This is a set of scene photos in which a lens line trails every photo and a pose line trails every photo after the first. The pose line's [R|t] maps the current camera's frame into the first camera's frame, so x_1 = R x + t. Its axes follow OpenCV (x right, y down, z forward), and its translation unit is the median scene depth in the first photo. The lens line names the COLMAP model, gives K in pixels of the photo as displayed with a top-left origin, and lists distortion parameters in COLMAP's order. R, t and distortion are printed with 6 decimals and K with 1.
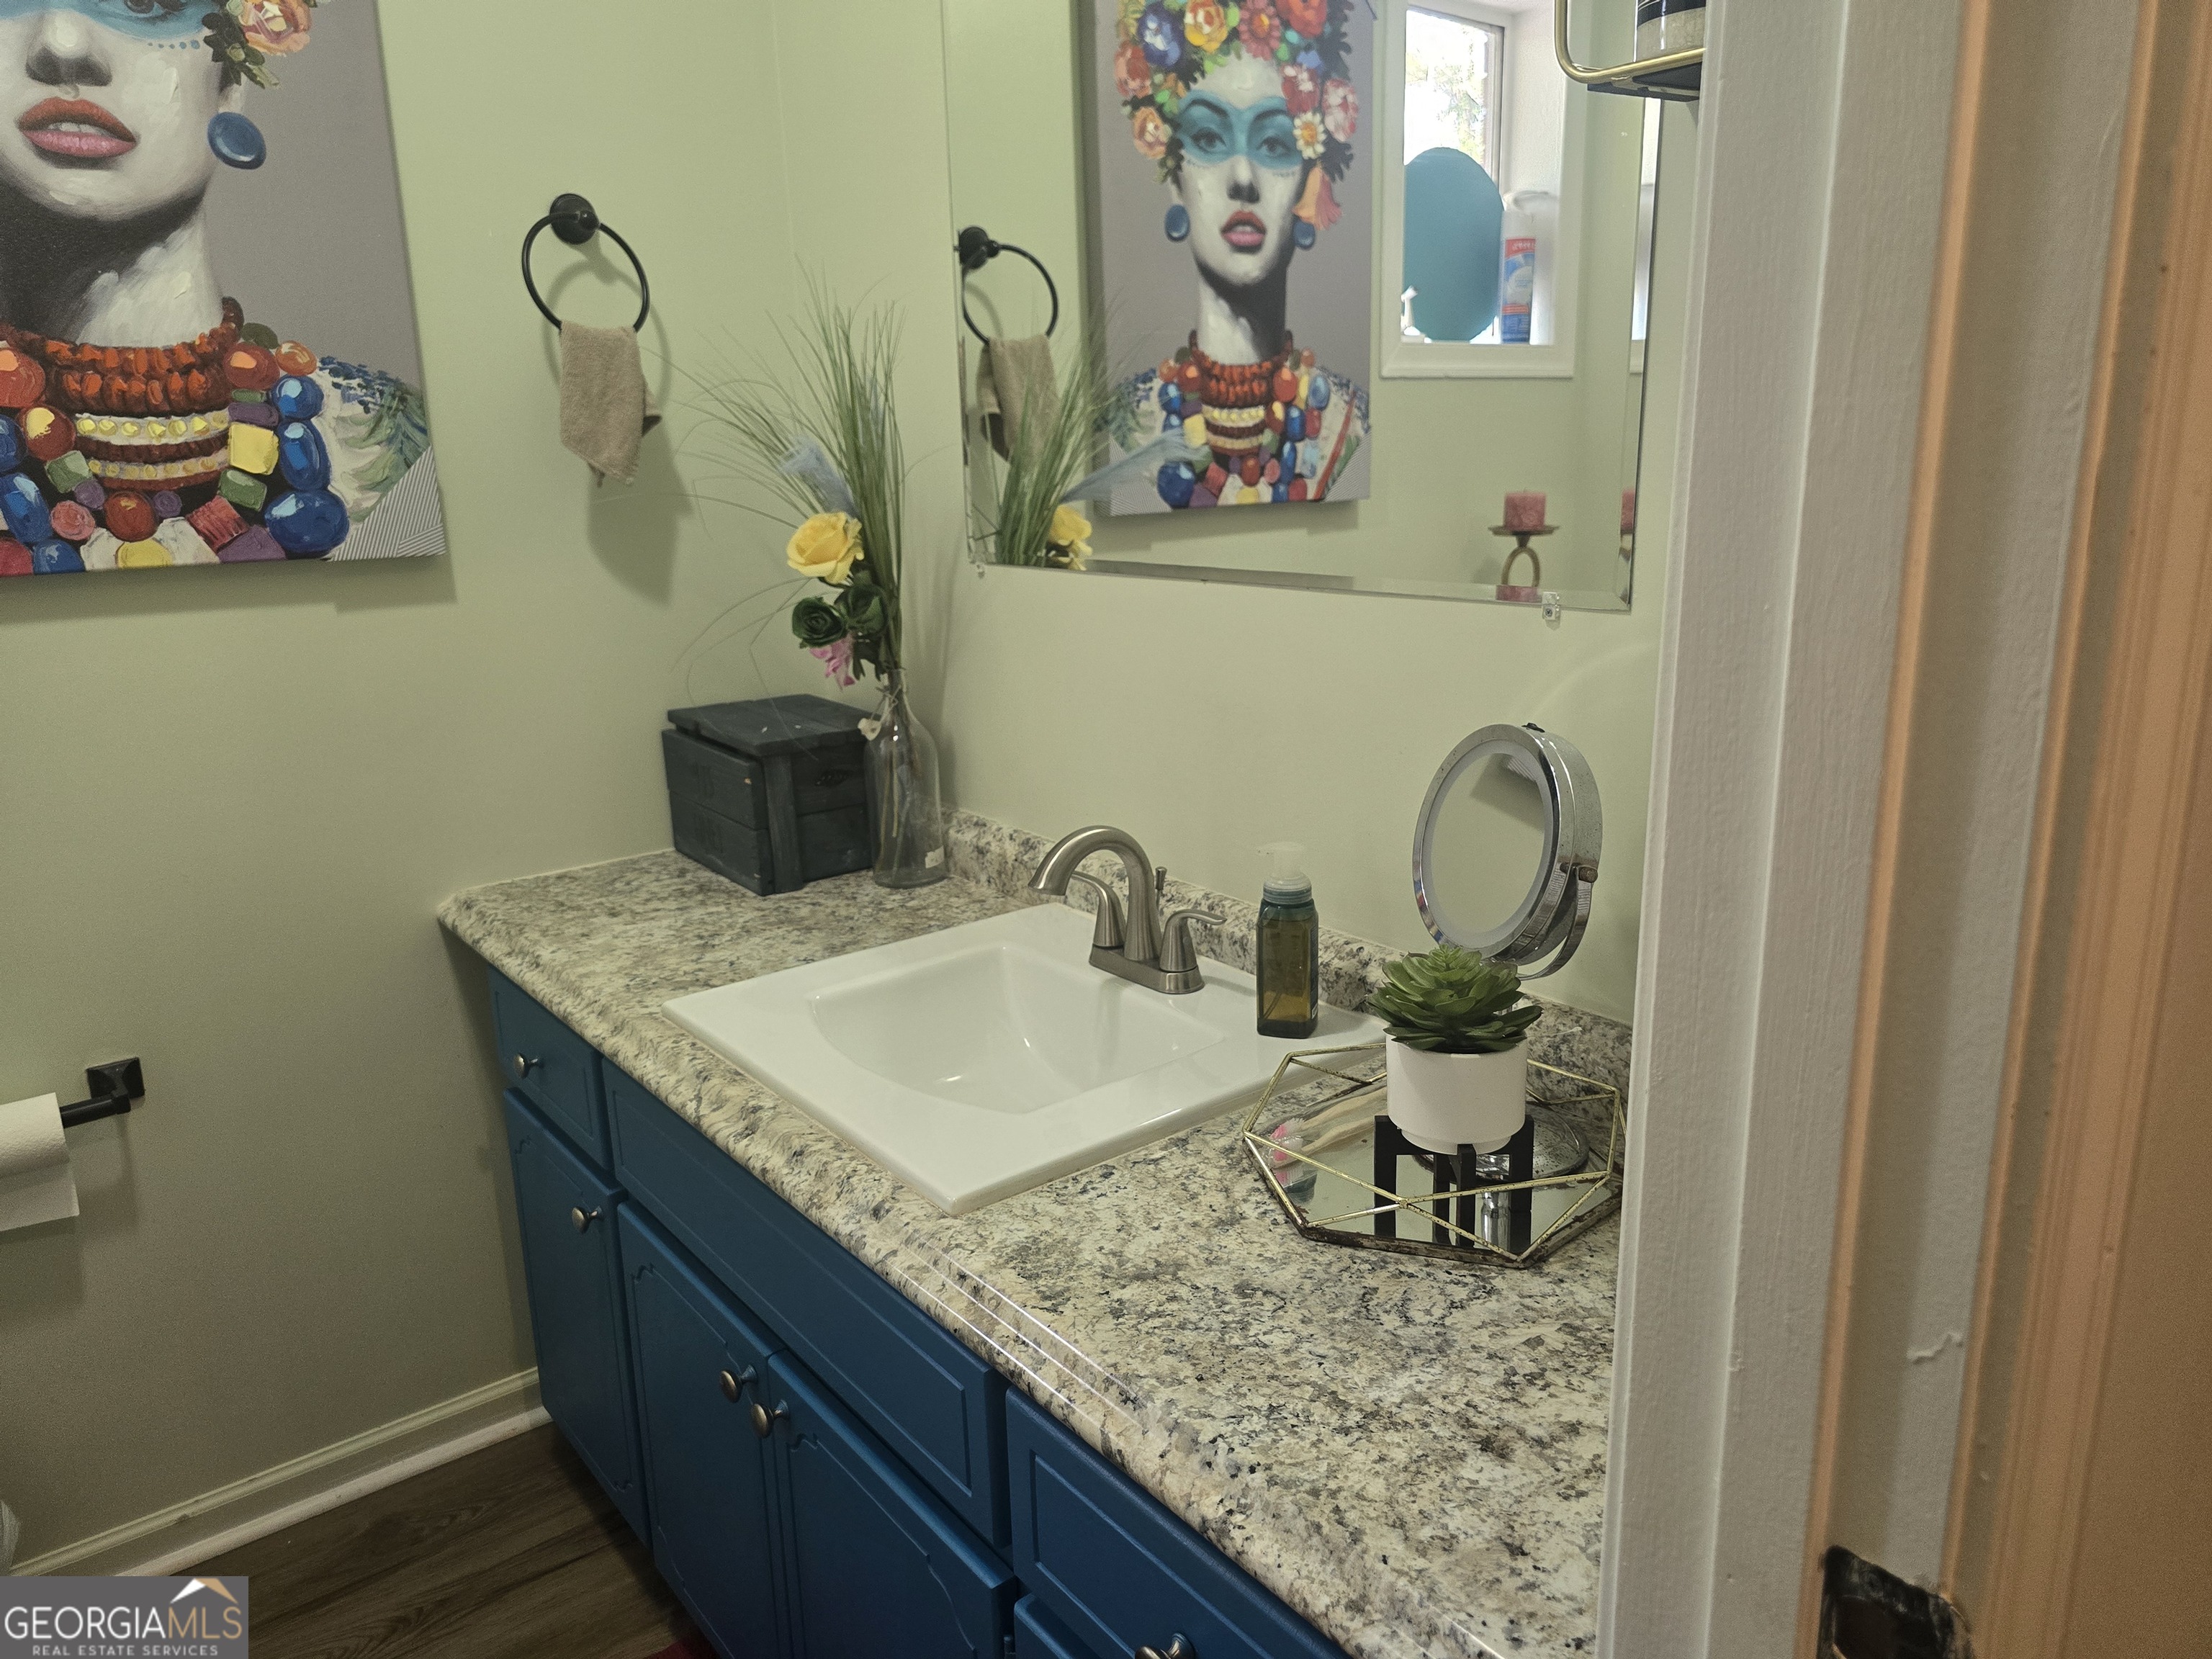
lens RADIAL K [[1498.3, 0, 1106.7], [0, 1498.3, 820.2], [0, 0, 1]] dist [0.108786, 0.000350]
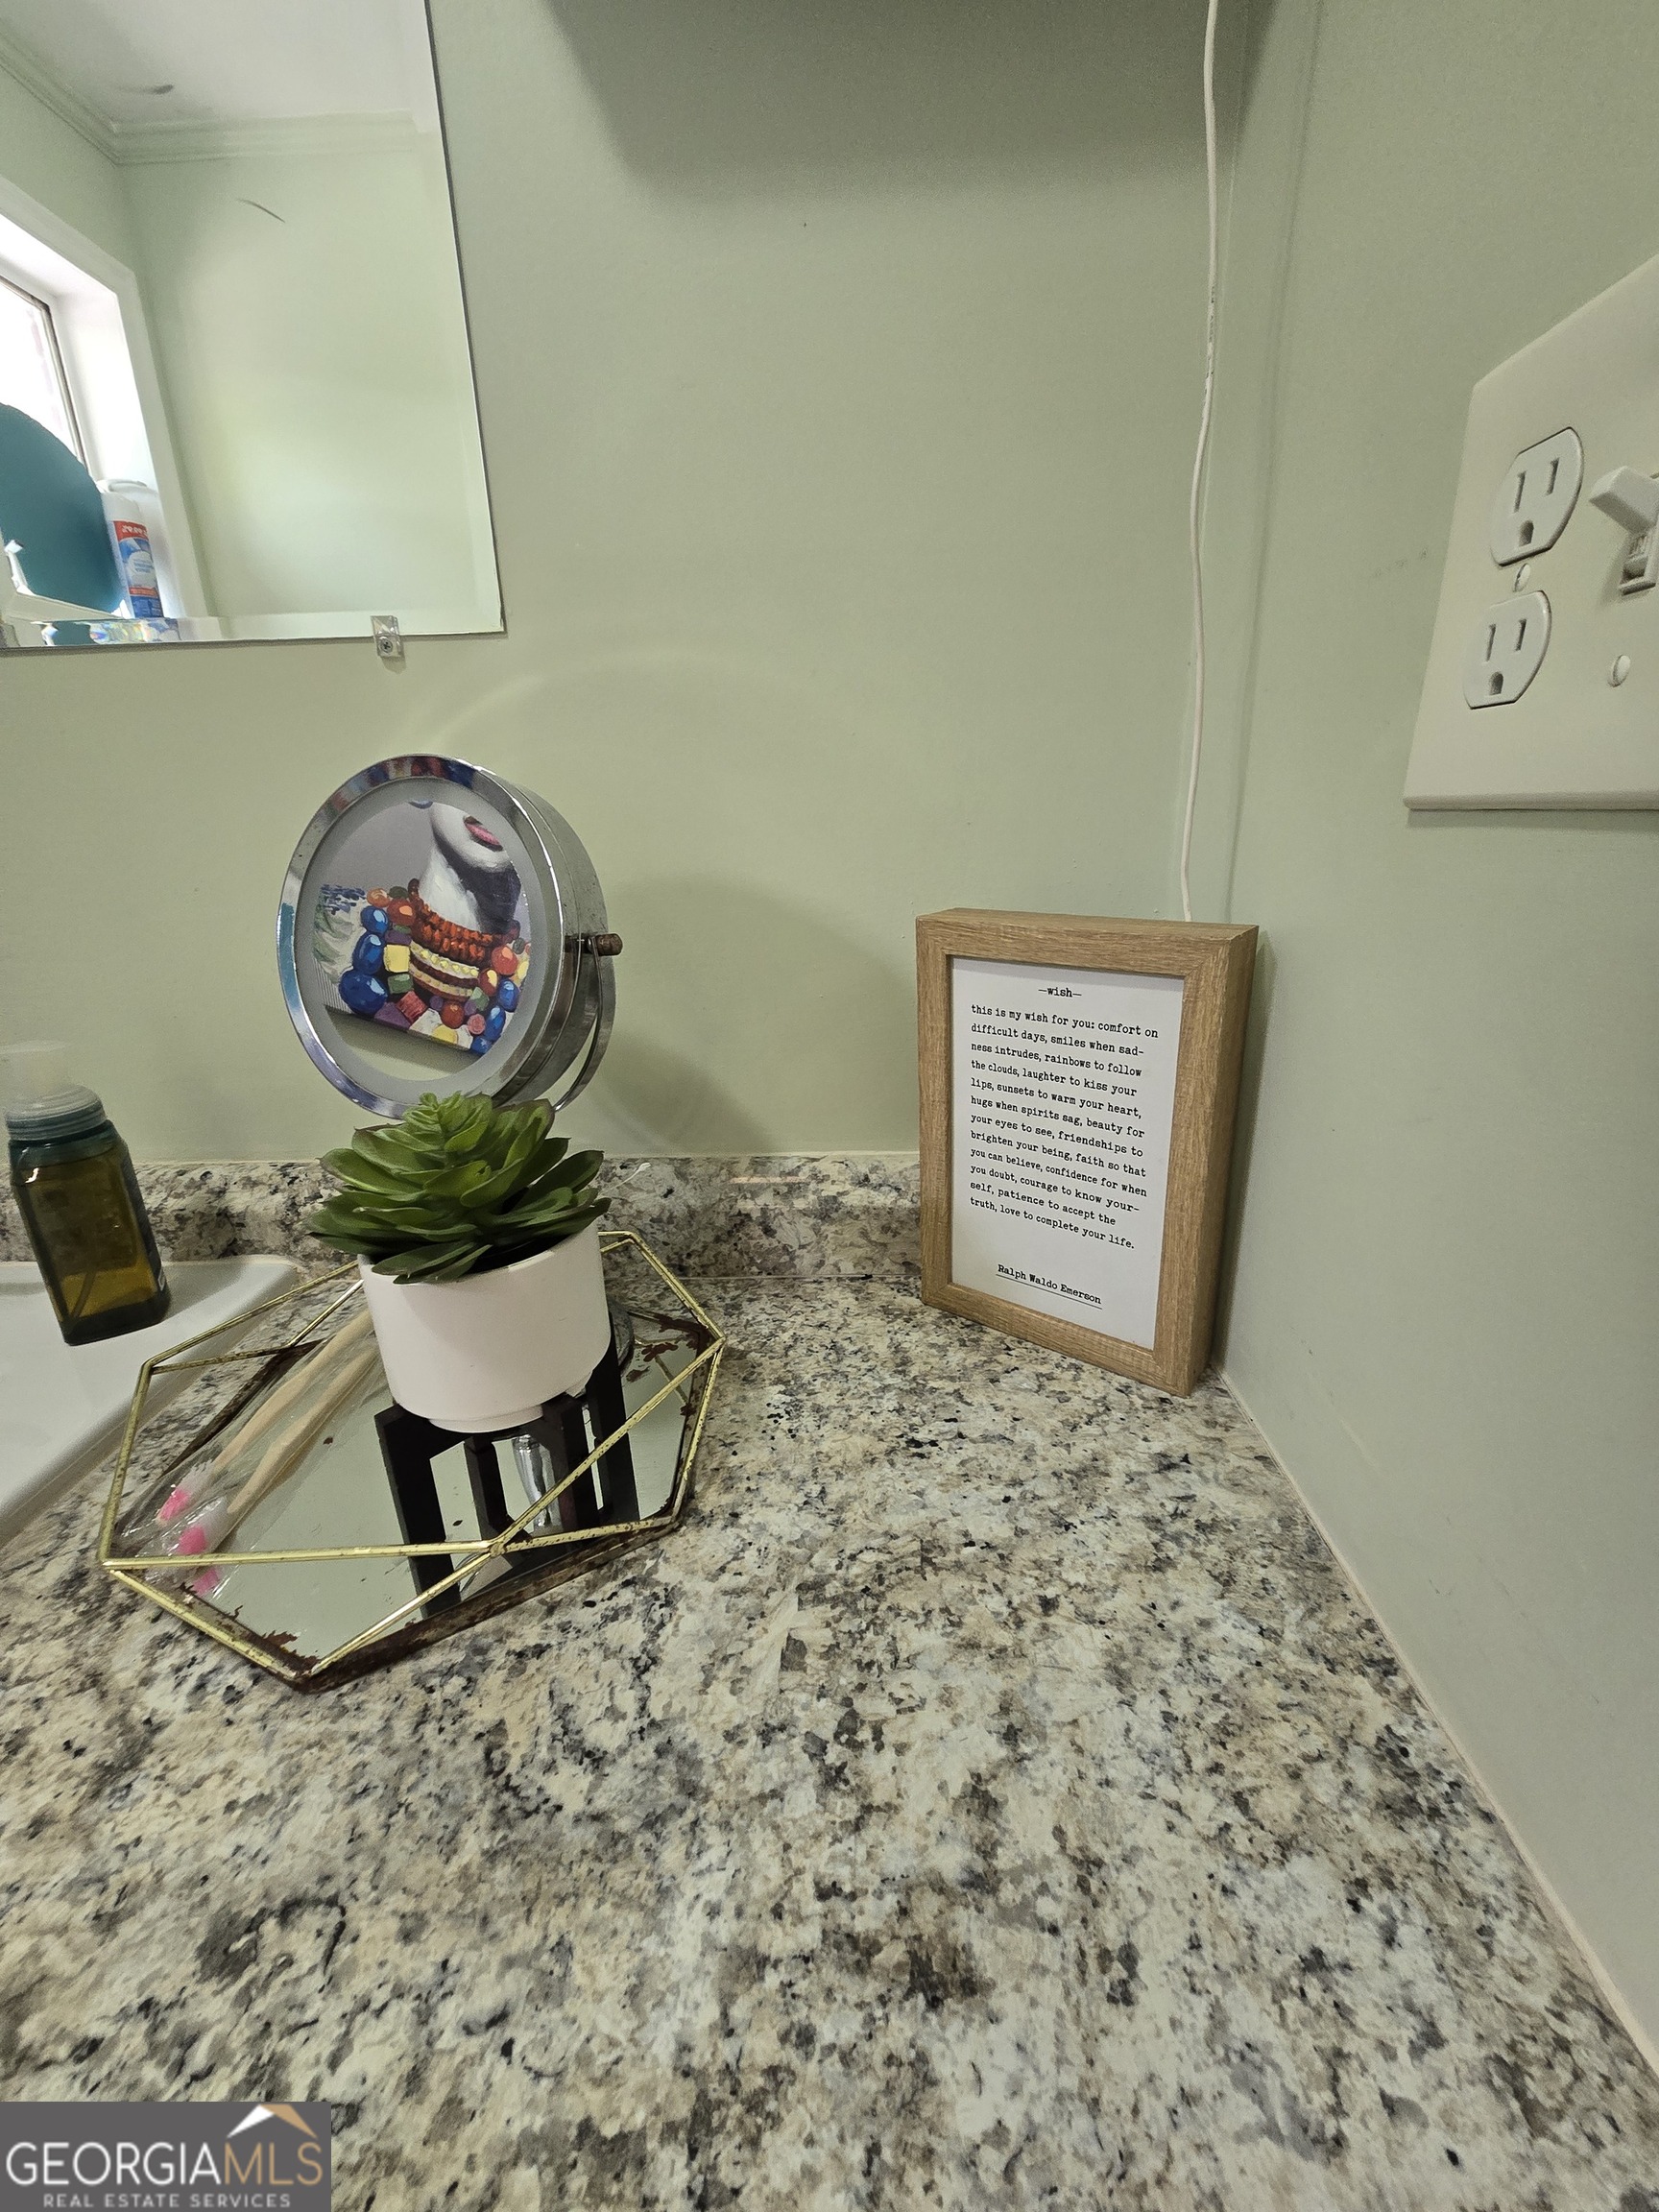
lens RADIAL K [[906.0, 0, 837.7], [0, 906.0, 1101.8], [0, 0, 1]] dist [-0.006550, 0.001488]
pose [[0.633243, -0.234578, 0.737548, 0.063440], [0.194859, 0.970586, 0.141394, 0.065418], [-0.749022, 0.054181, 0.660326, 0.640024]]
